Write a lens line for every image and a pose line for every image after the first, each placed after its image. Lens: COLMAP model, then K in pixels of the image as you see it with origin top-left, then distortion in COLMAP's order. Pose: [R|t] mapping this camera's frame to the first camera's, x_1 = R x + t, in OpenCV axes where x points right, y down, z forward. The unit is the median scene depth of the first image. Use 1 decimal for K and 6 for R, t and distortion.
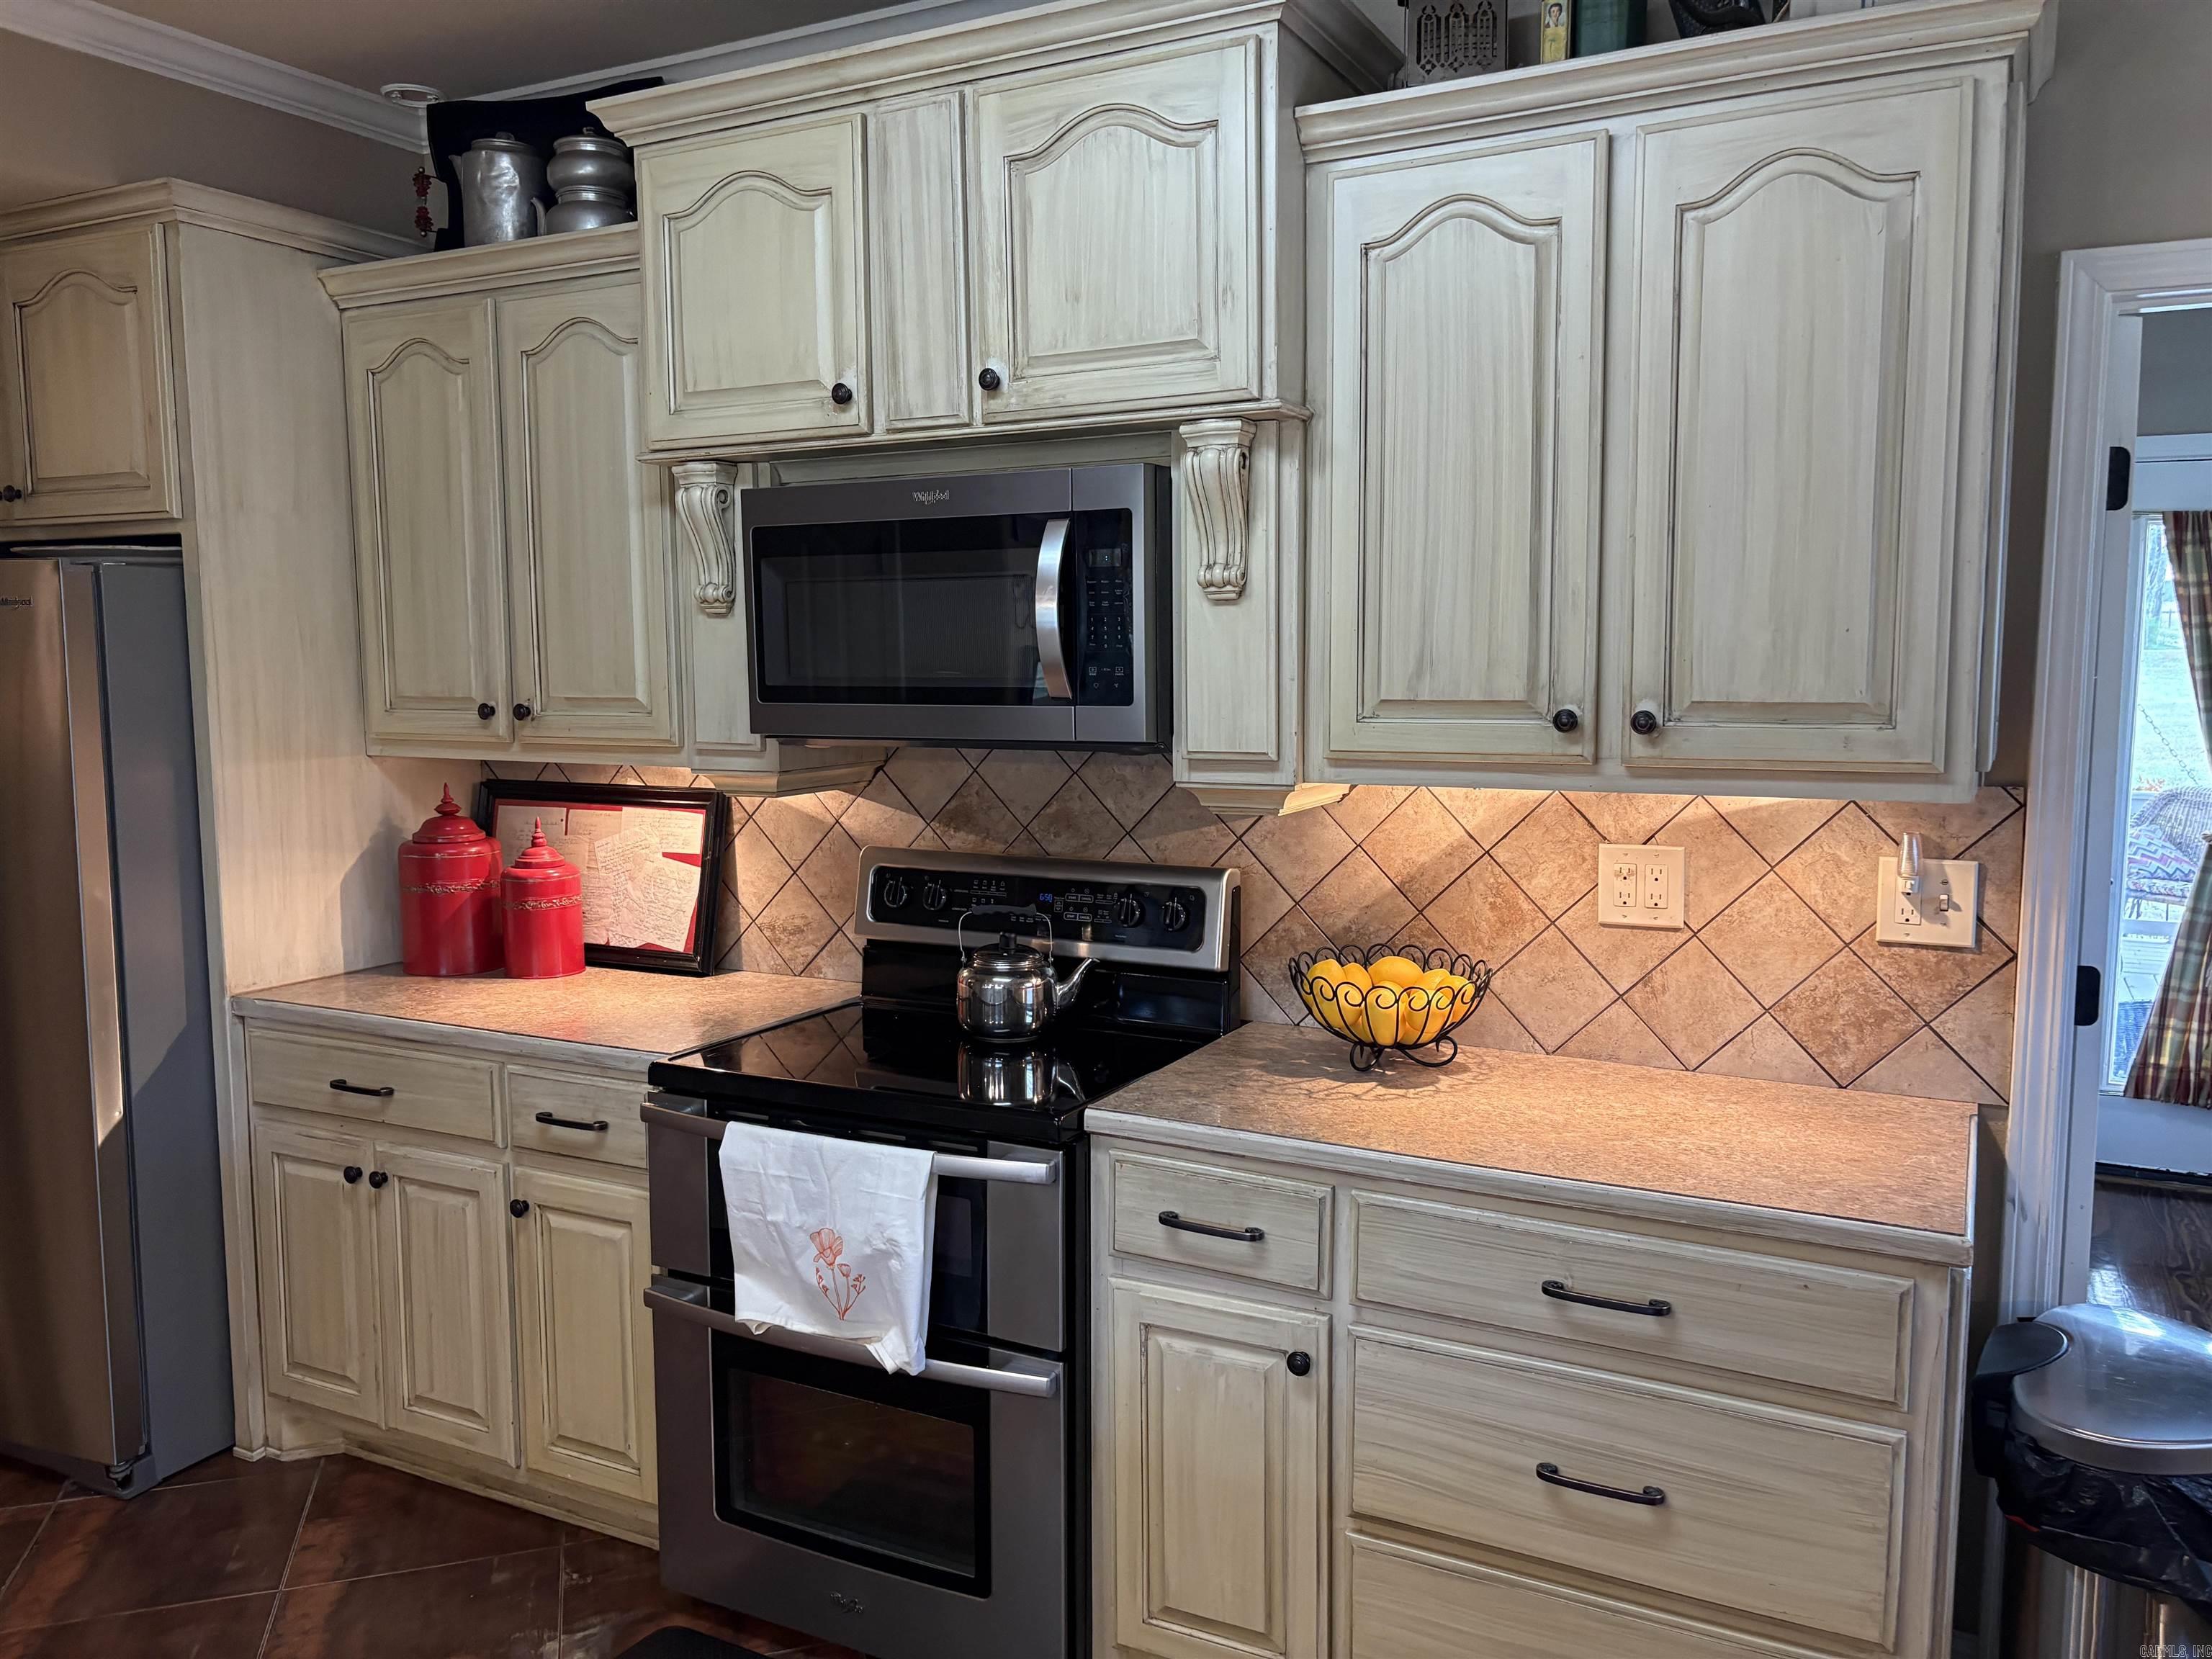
lens RADIAL K [[1678.2, 0, 1111.3], [0, 1678.2, 793.2], [0, 0, 1]] dist [0.057584, -0.062206]
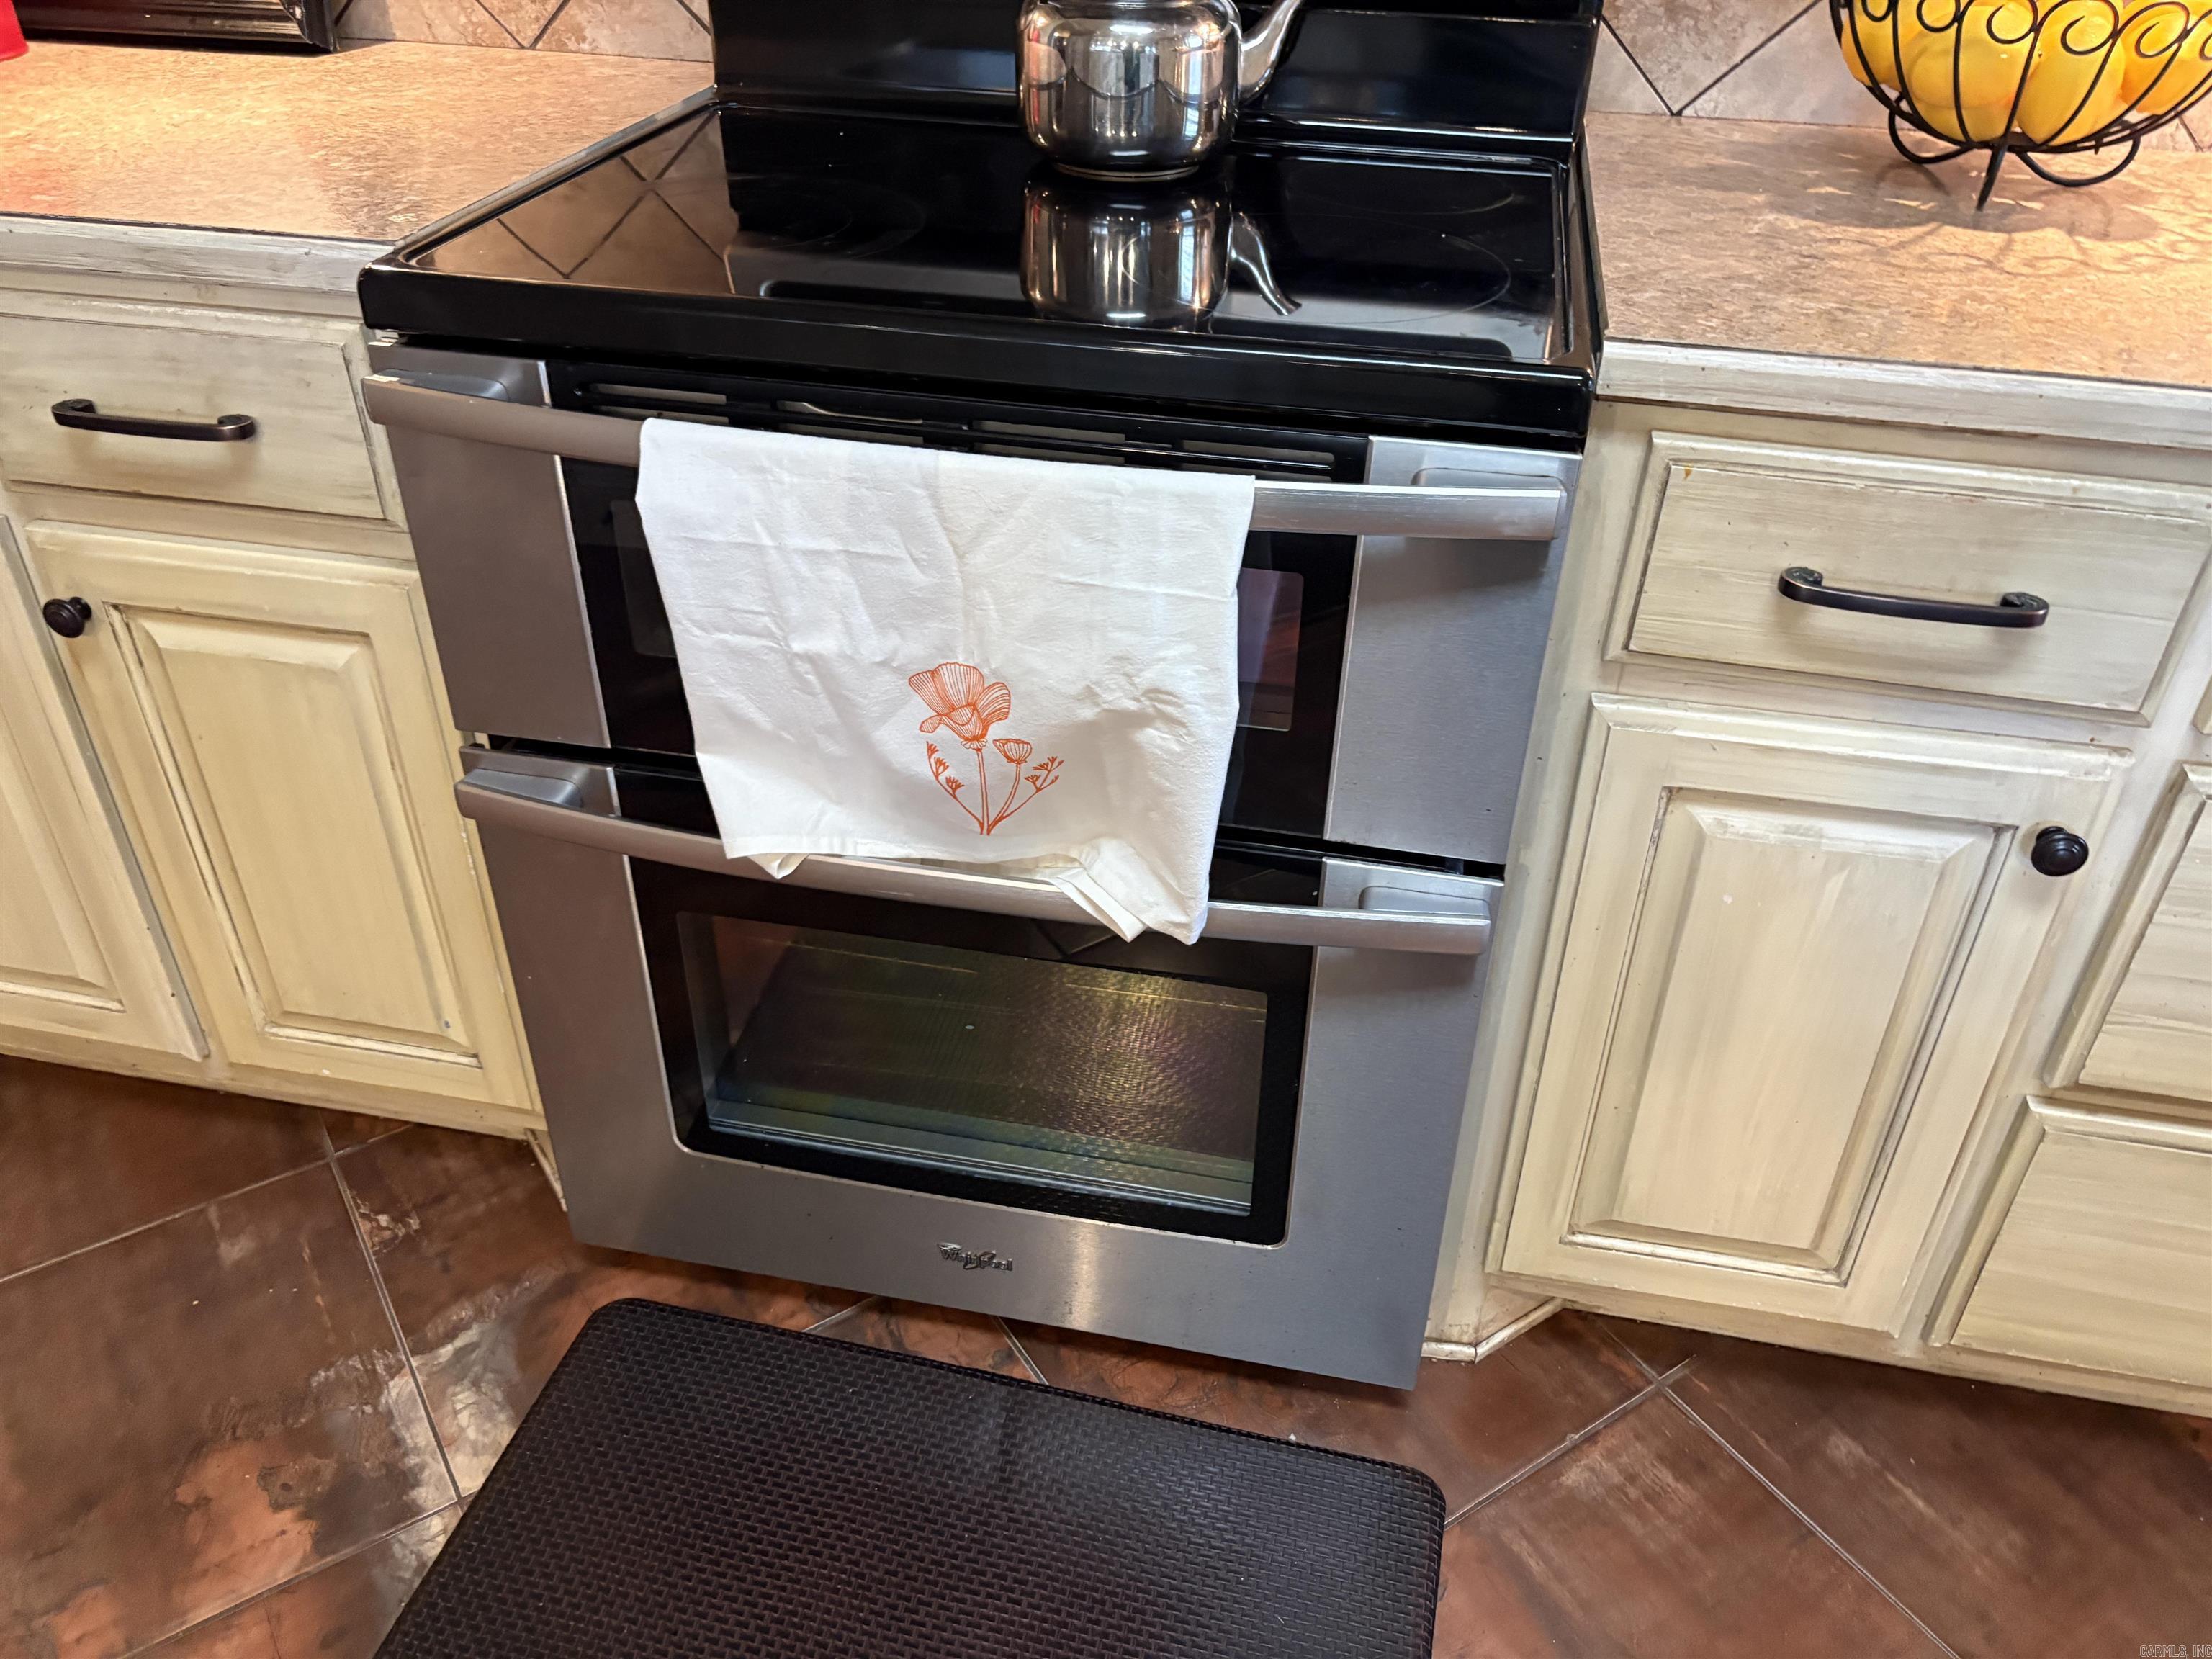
lens RADIAL K [[1678.2, 0, 1111.3], [0, 1678.2, 793.2], [0, 0, 1]] dist [0.057584, -0.062206]
pose [[0.959746, -0.133671, 0.247023, -0.233420], [-0.002202, 0.875883, 0.482519, 0.081464], [-0.280862, -0.463639, 0.840330, 0.604486]]
